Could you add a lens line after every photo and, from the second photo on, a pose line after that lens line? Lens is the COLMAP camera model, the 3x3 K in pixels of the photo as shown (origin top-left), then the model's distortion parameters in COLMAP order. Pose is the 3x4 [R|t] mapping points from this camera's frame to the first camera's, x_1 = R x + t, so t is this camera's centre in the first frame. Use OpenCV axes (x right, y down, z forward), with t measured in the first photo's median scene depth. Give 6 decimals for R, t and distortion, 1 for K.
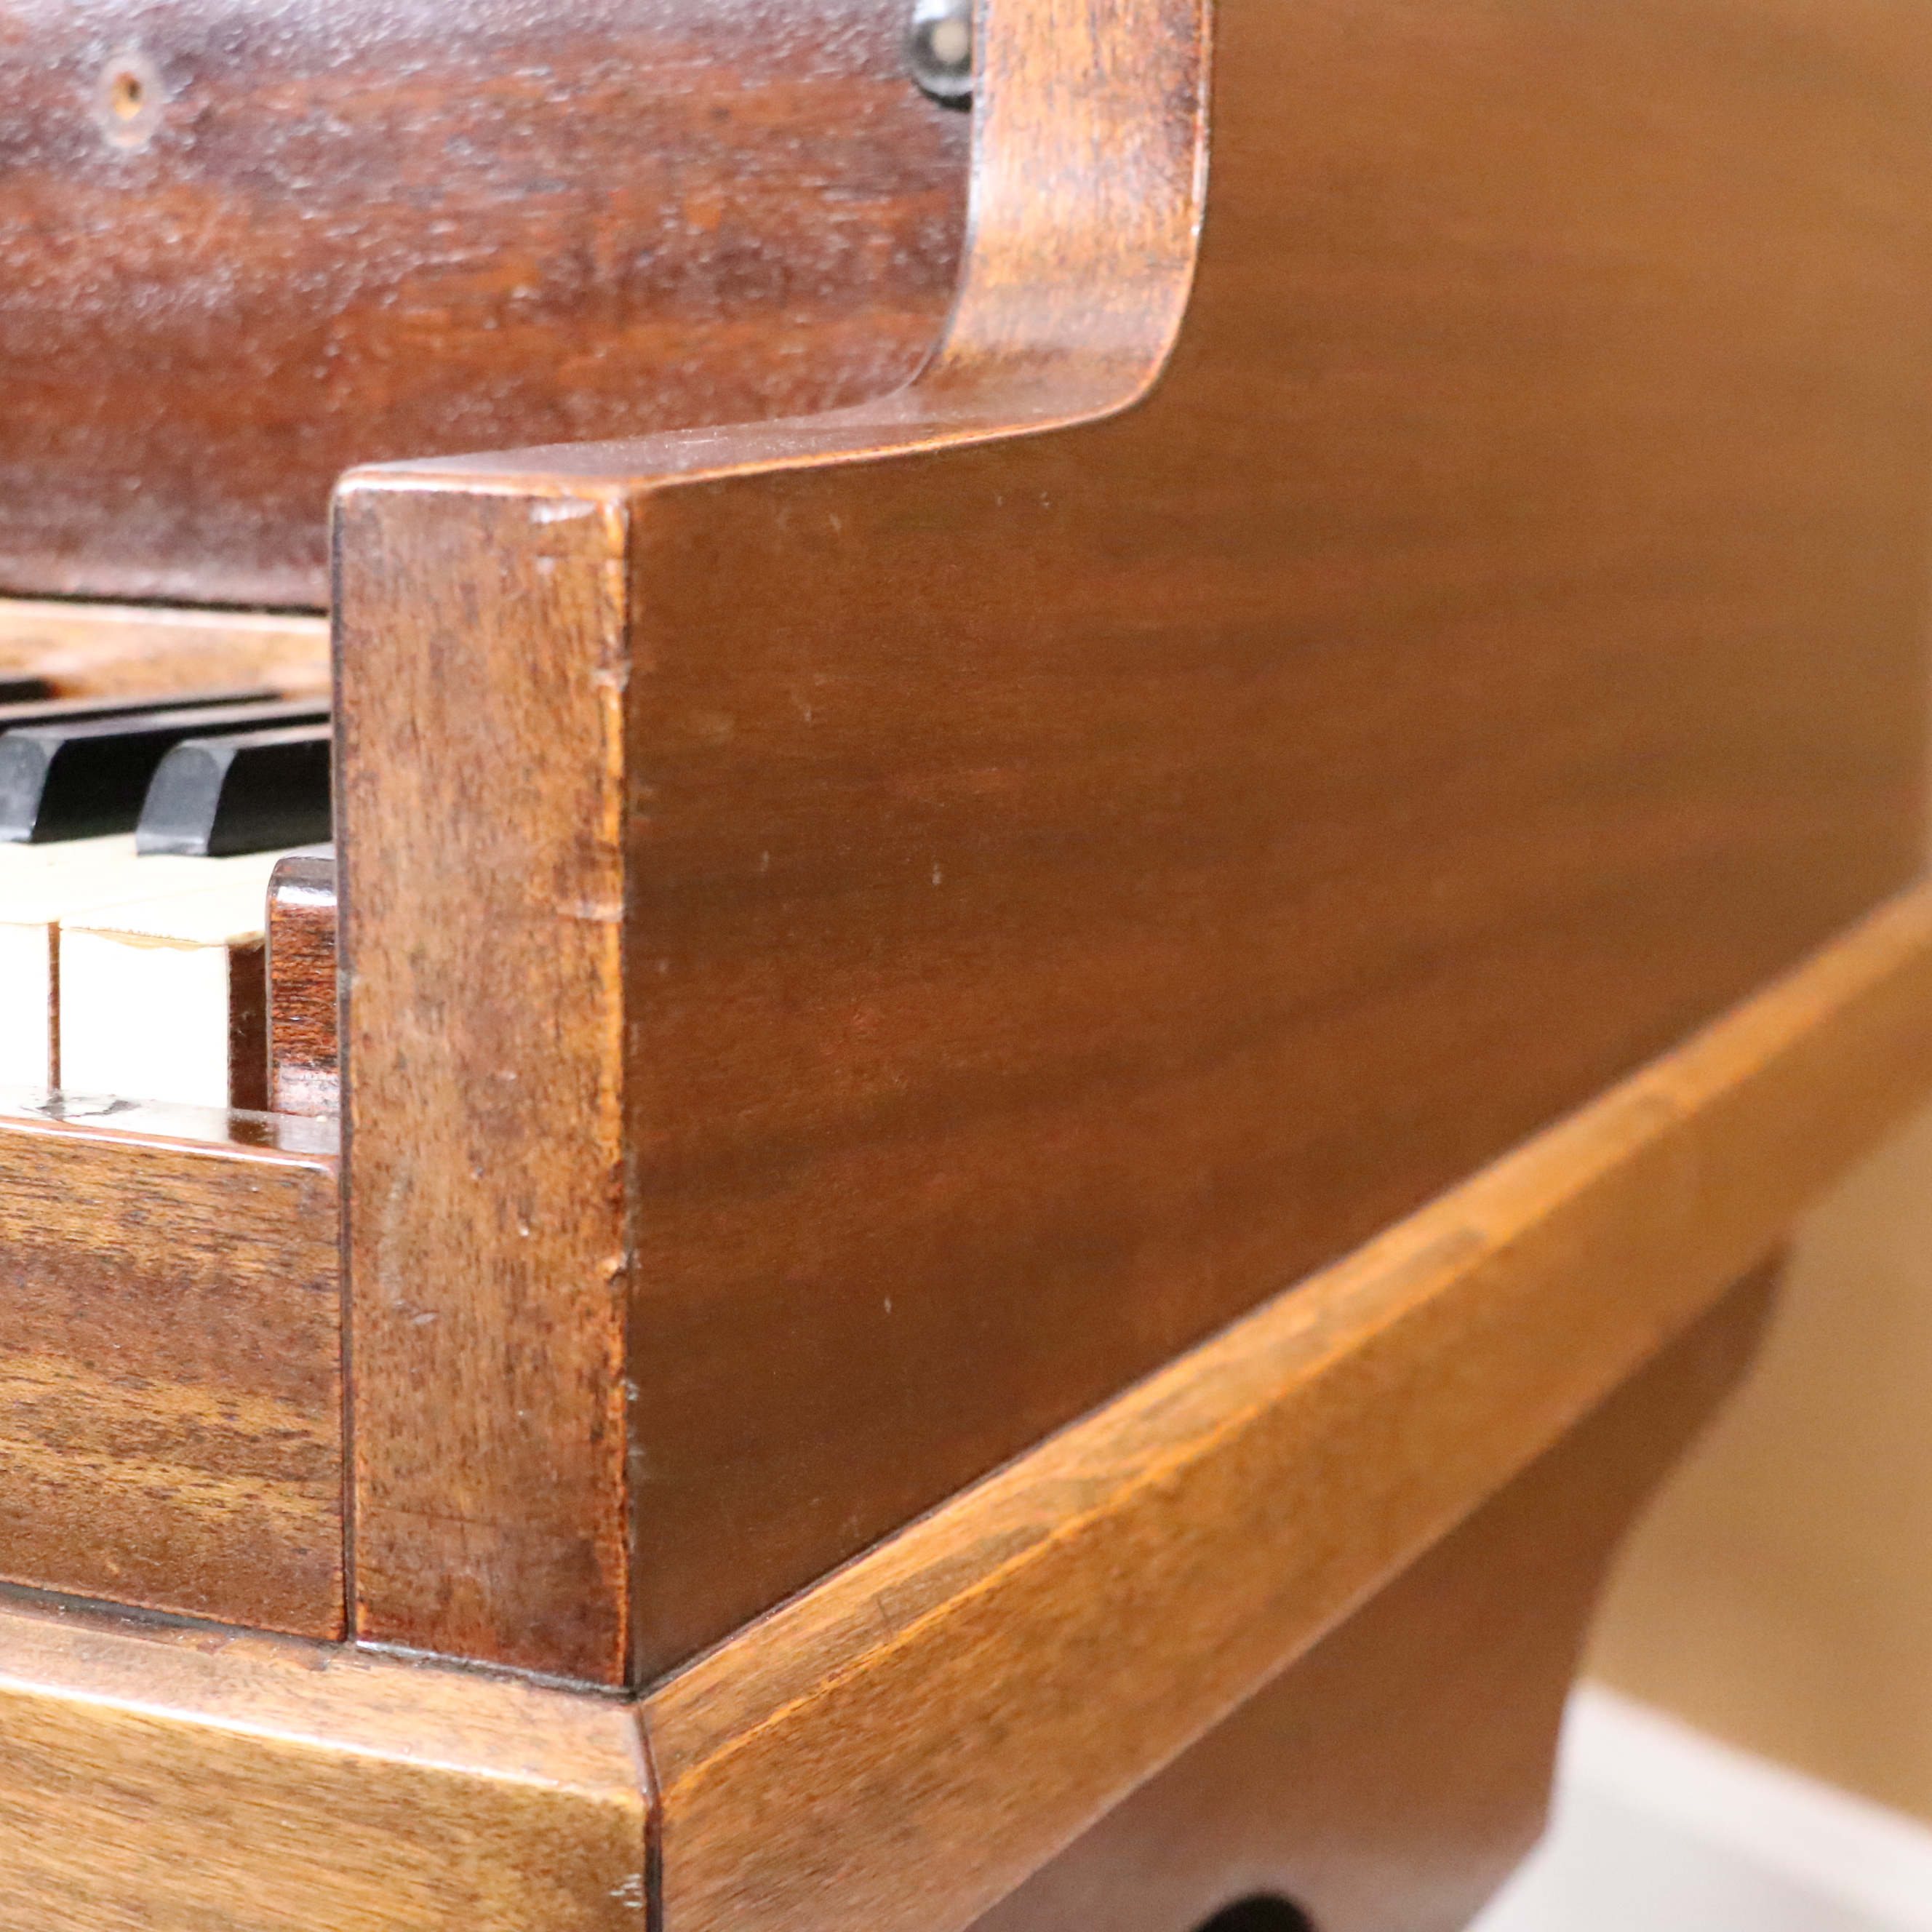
lens RADIAL K [[4087.4, 0, 966.0], [0, 4087.4, 966.0], [0, 0, 1]] dist [0.023299, 0.254314]
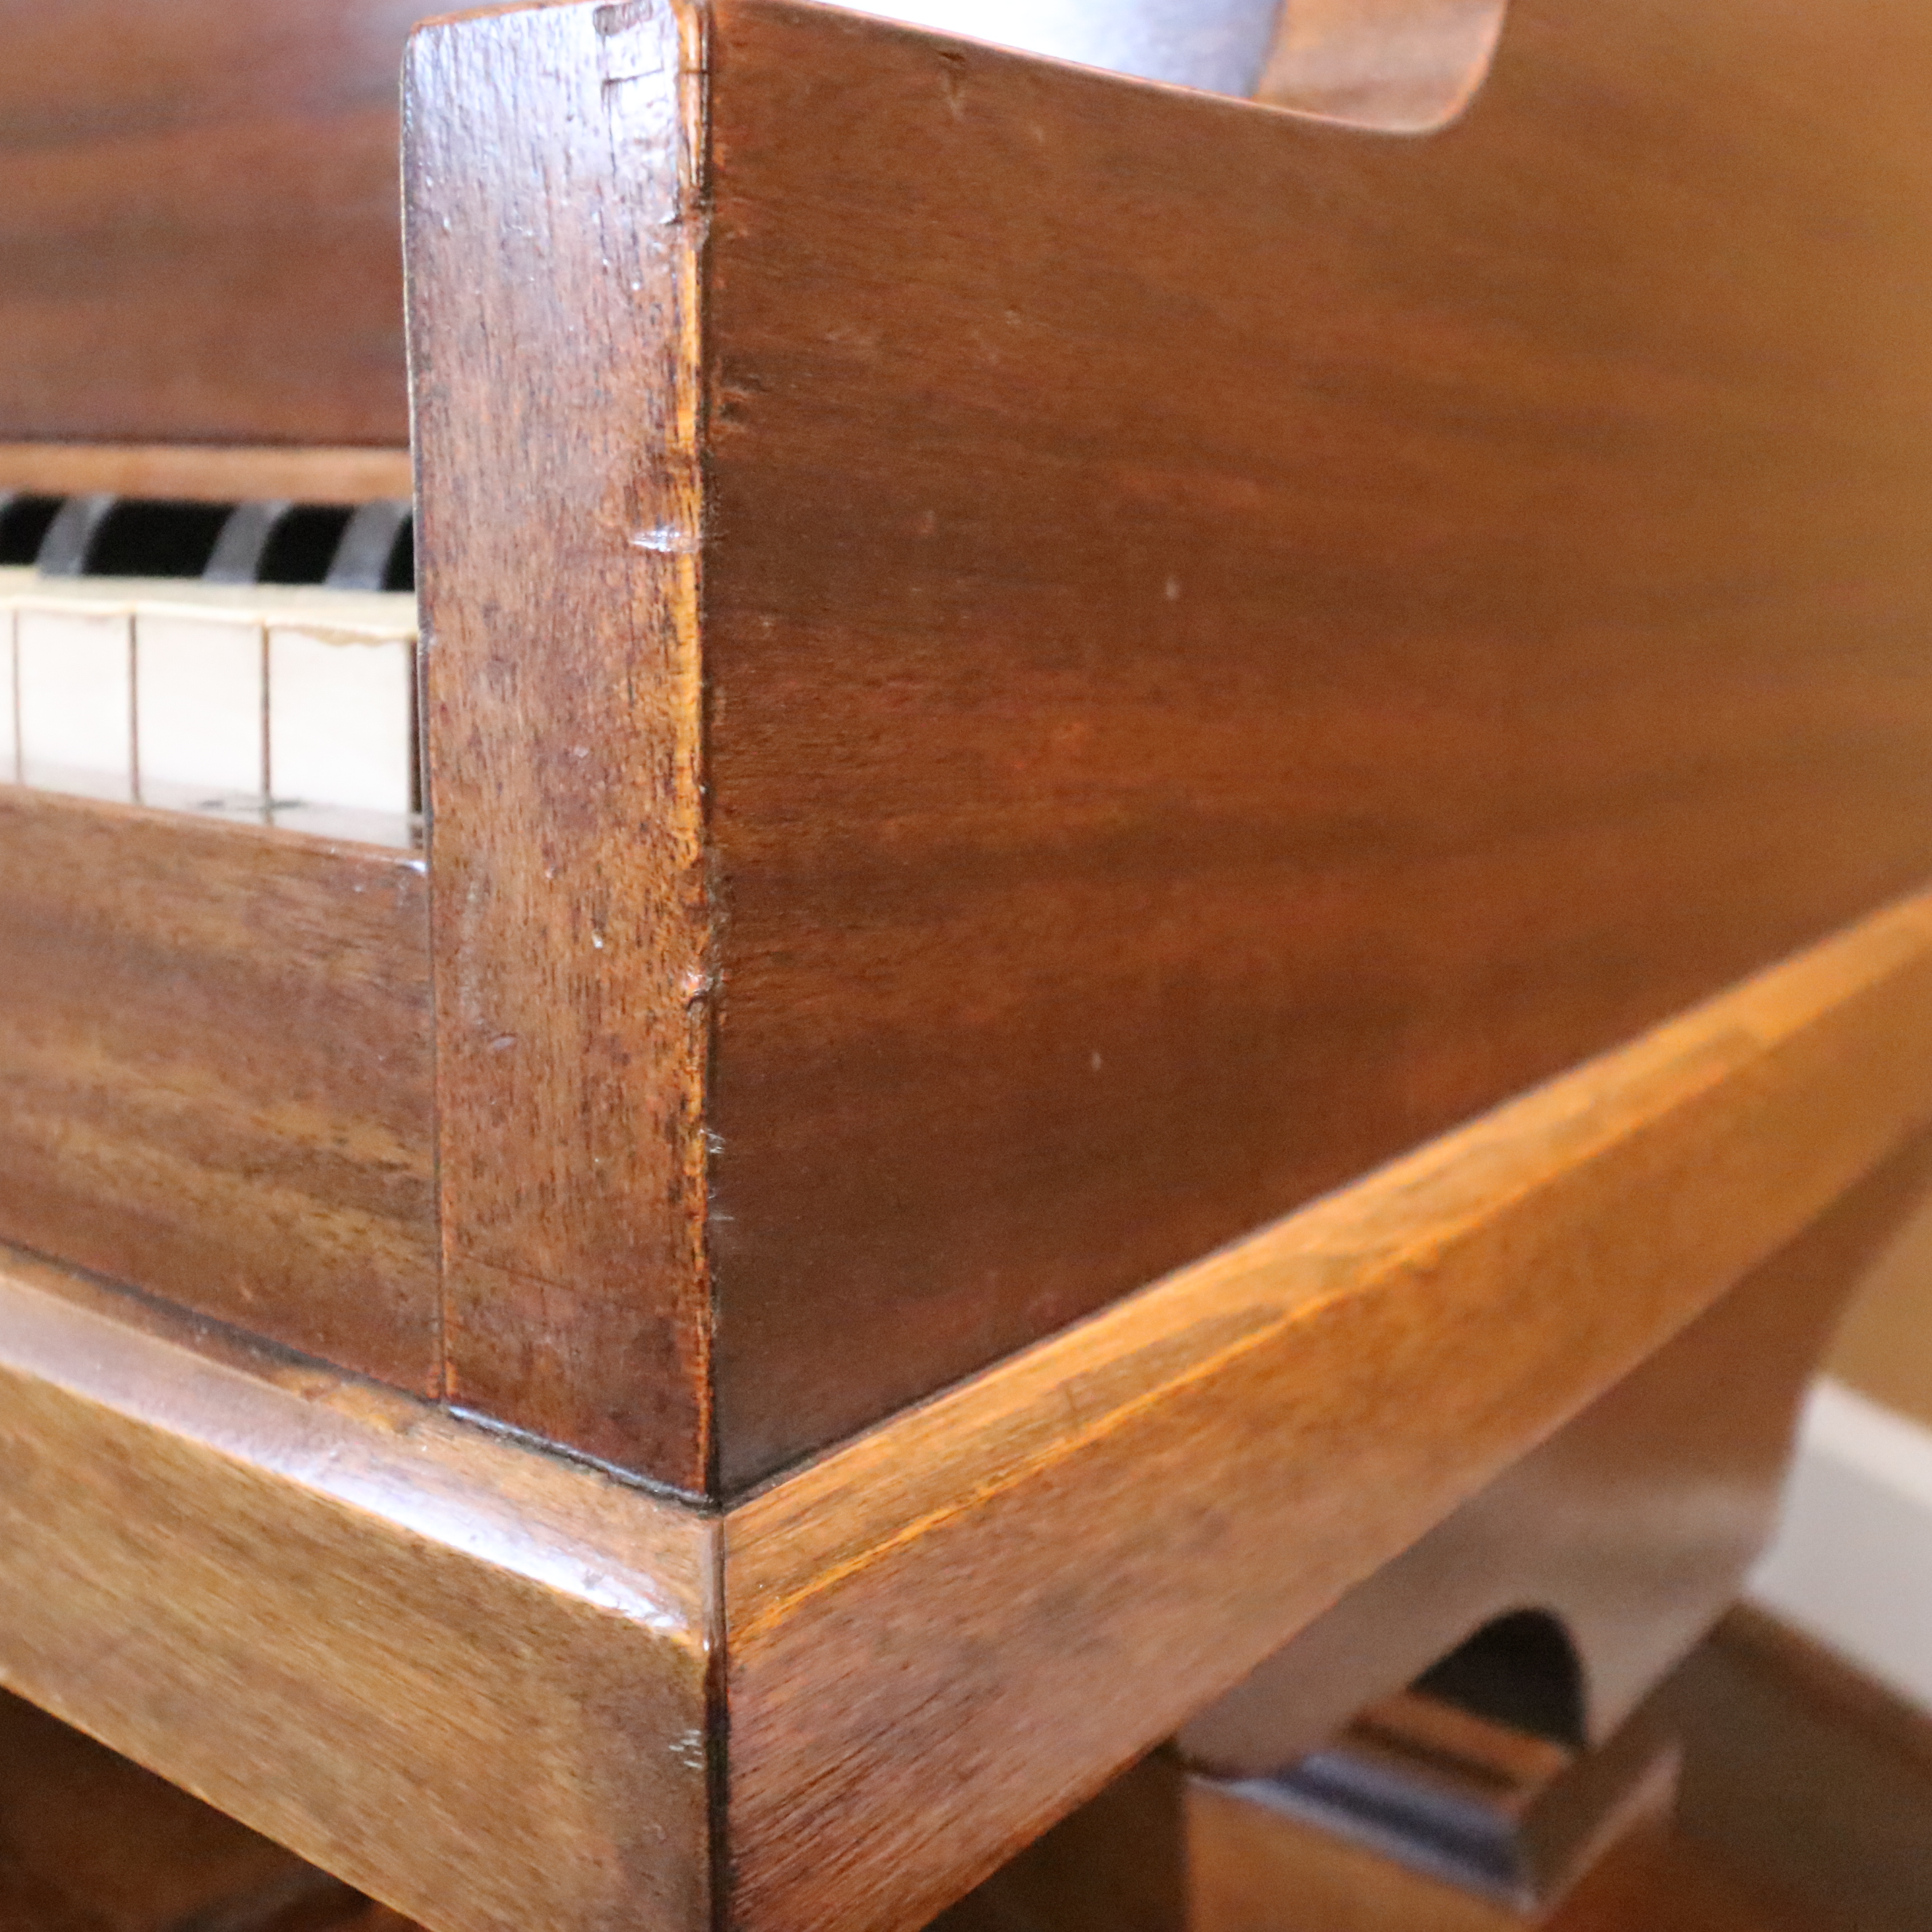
lens RADIAL K [[2293.9, 0, 982.4], [0, 2293.9, 907.3], [0, 0, 1]] dist [-0.002833, 0.032789]
pose [[0.982514, 0.040959, -0.181628, 0.050761], [-0.039101, 0.999140, 0.013800, 0.046787], [0.182038, -0.006457, 0.983270, 0.540350]]
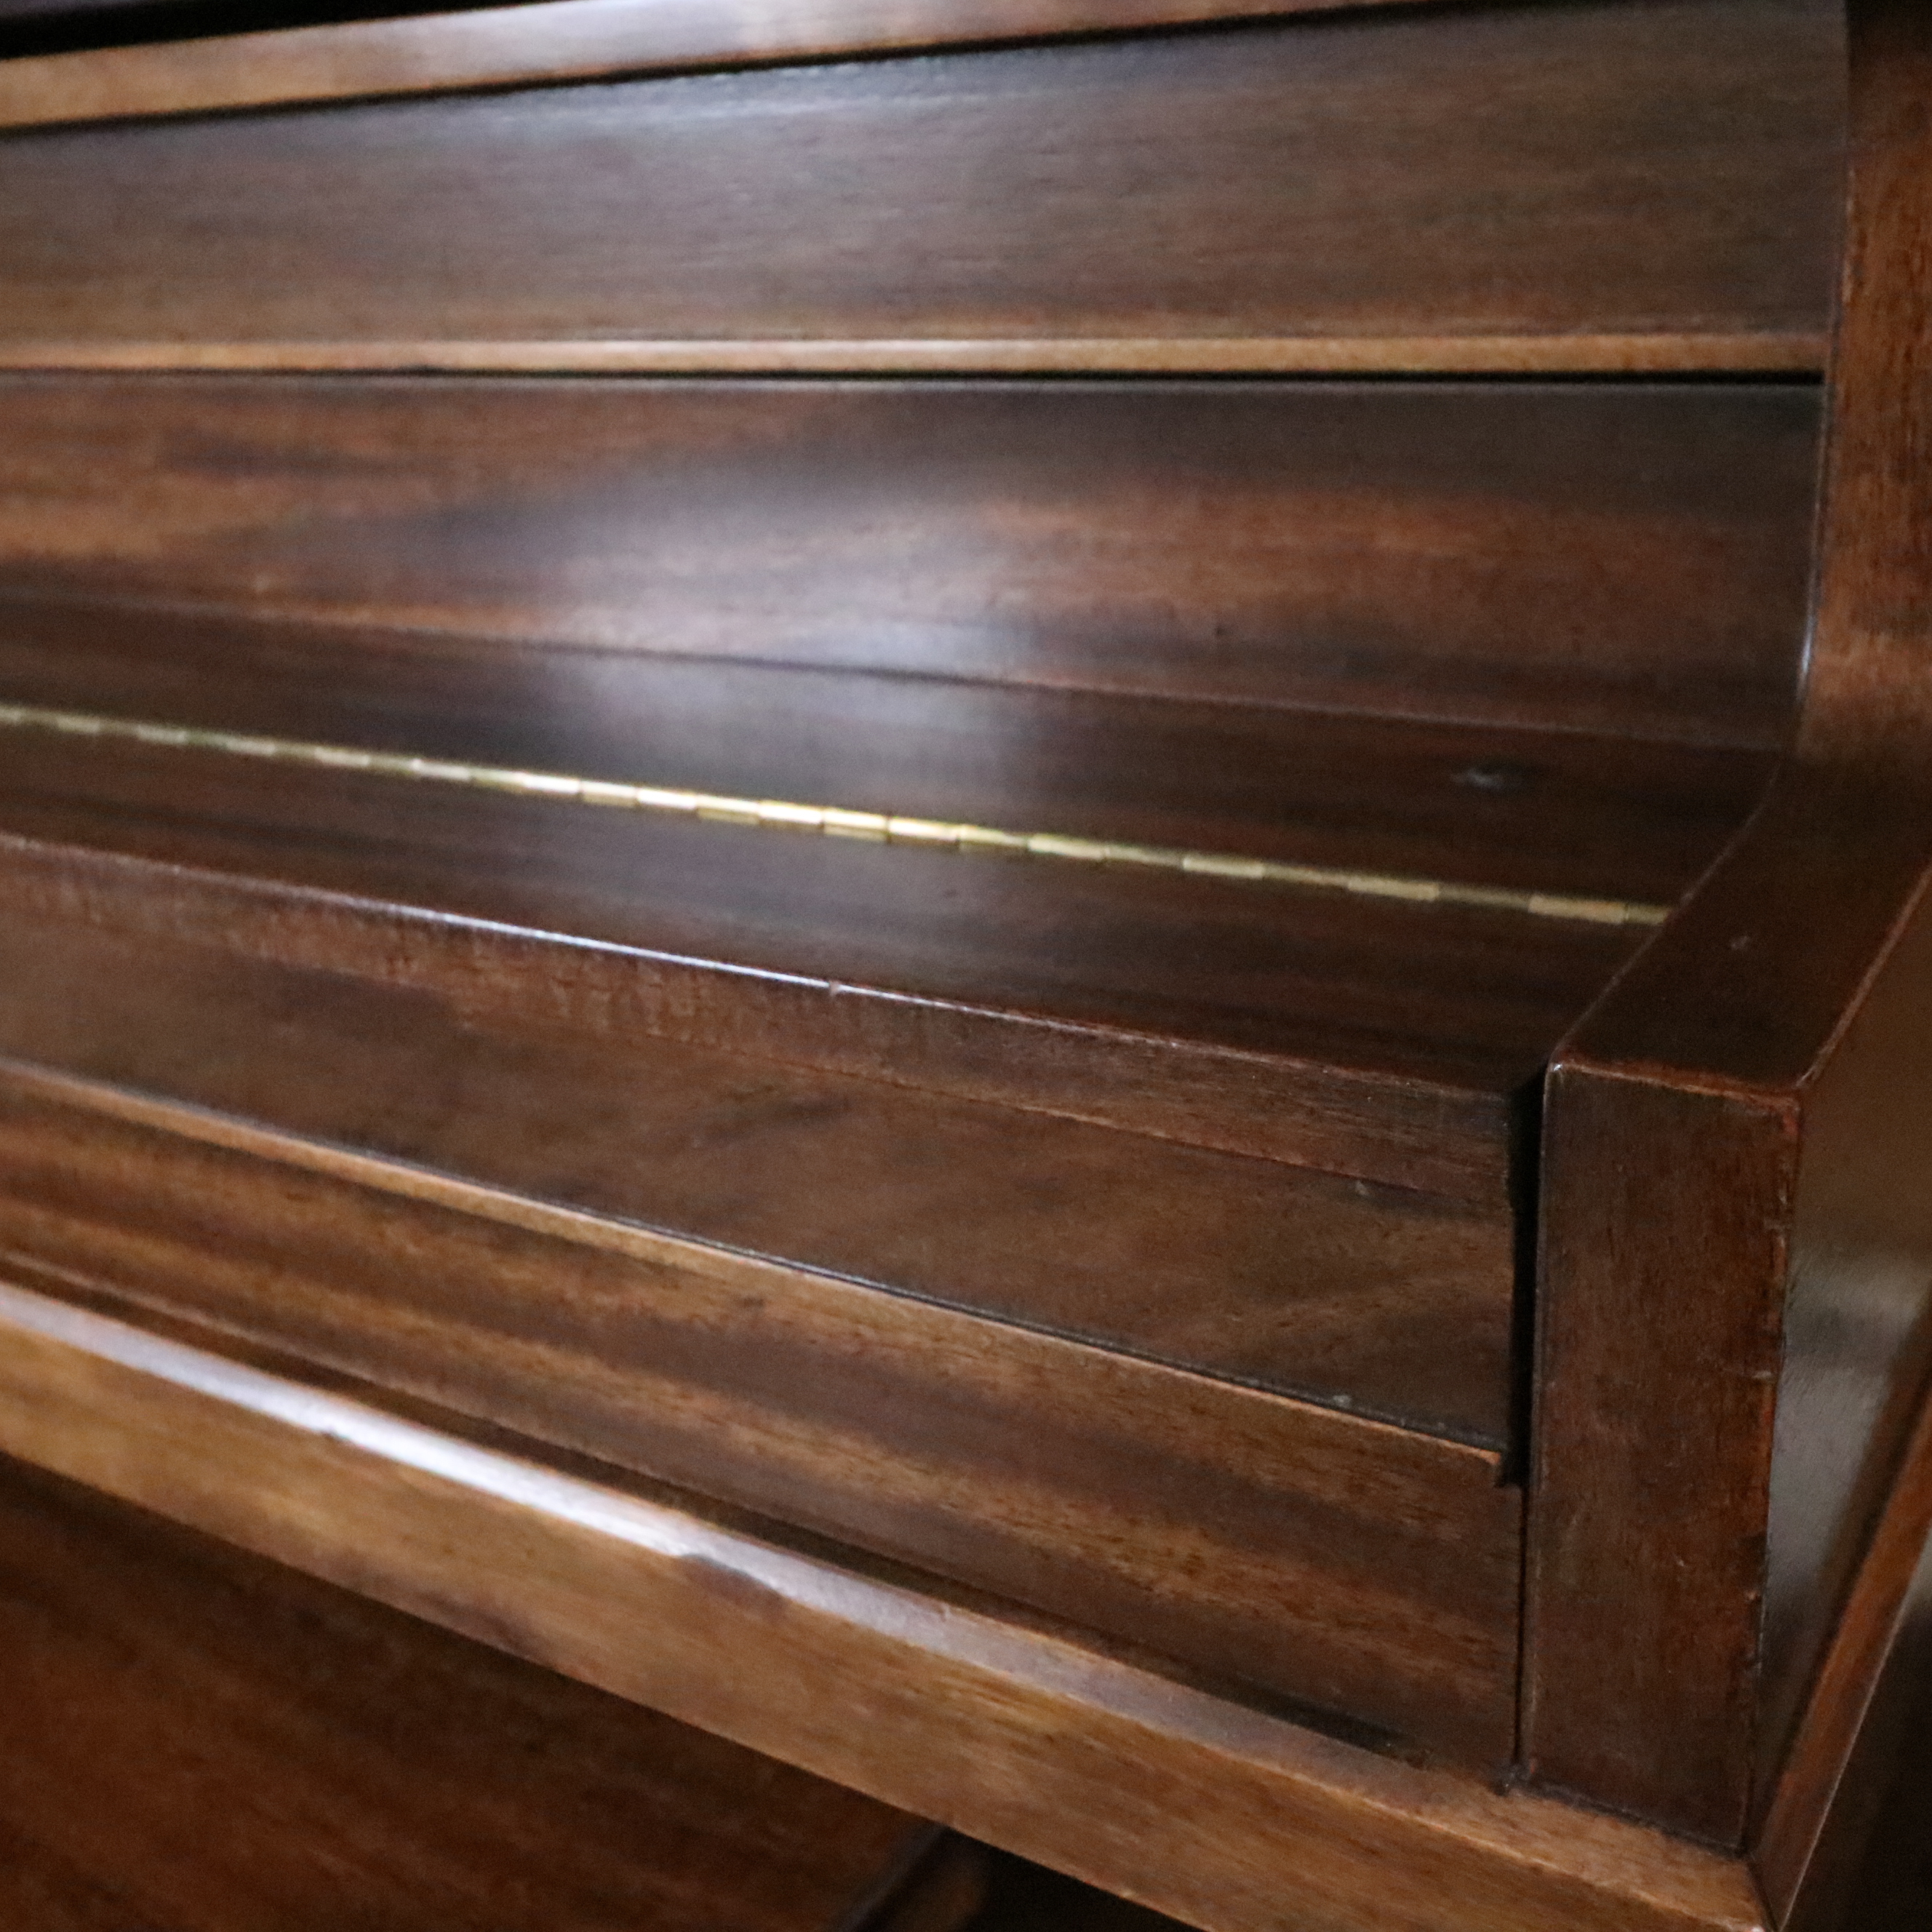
lens RADIAL K [[2248.2, 0, 969.6], [0, 2248.2, 915.9], [0, 0, 1]] dist [0.003914, 0.026680]
pose [[0.992498, -0.025278, -0.119615, -0.247264], [0.044521, 0.985941, 0.161053, -0.287774], [0.113862, -0.165170, 0.979670, 0.228928]]
